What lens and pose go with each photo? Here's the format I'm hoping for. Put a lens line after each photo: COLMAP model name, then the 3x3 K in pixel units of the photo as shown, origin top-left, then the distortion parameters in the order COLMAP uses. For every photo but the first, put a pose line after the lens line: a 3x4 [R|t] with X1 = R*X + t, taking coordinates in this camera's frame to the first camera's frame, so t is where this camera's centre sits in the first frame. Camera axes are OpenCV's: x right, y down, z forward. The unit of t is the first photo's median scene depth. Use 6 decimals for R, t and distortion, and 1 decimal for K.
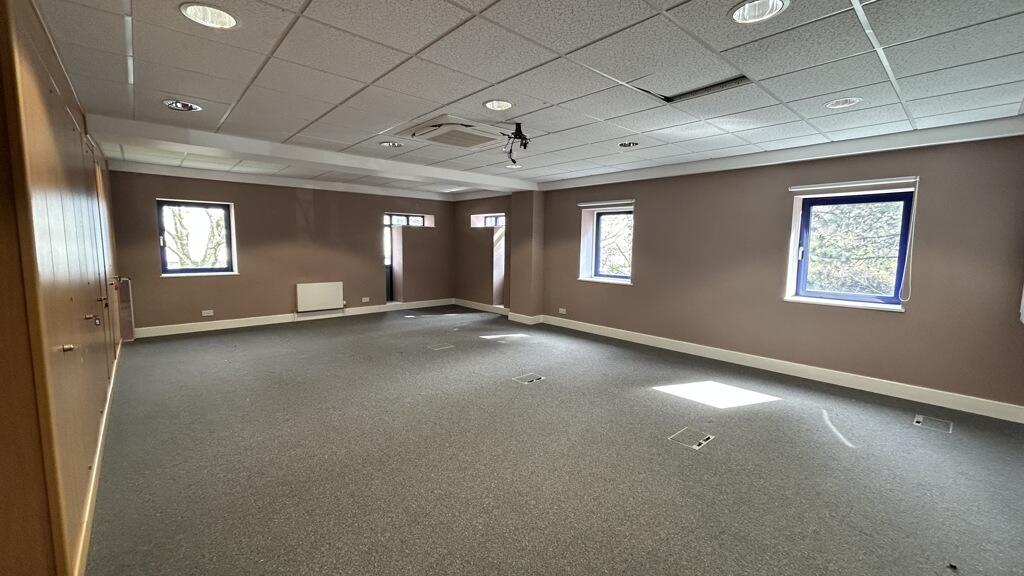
lens RADIAL K [[412.8, 0, 512.0], [0, 412.8, 288.0], [0, 0, 1]] dist [-0.000555, -0.000103]
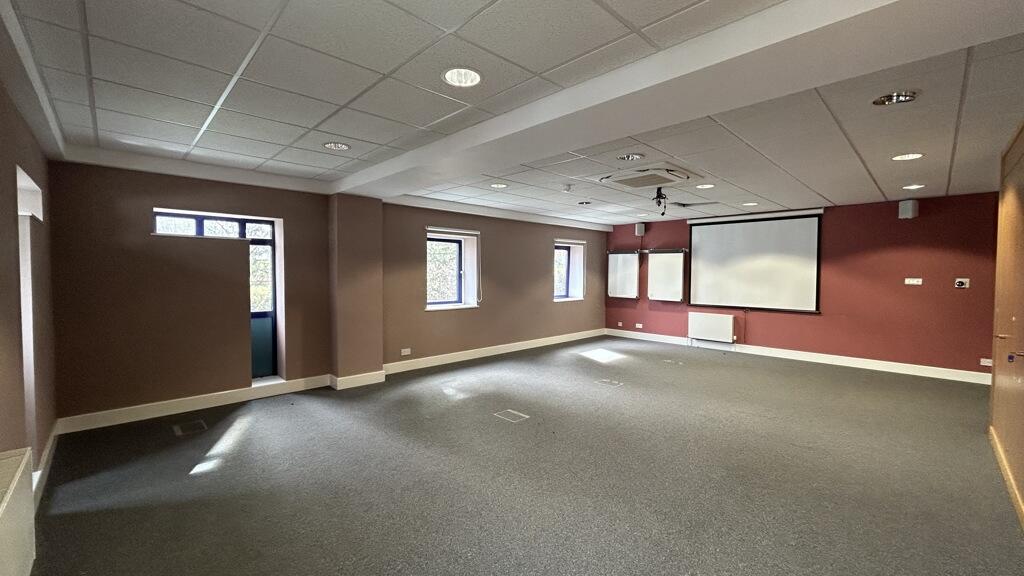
lens RADIAL K [[412.8, 0, 512.0], [0, 412.8, 288.0], [0, 0, 1]] dist [-0.000555, -0.000103]
pose [[-0.034477, -0.062531, 0.997447, -0.844617], [0.109117, 0.991839, 0.065951, -0.123626], [-0.993431, 0.111113, -0.027372, 0.946999]]
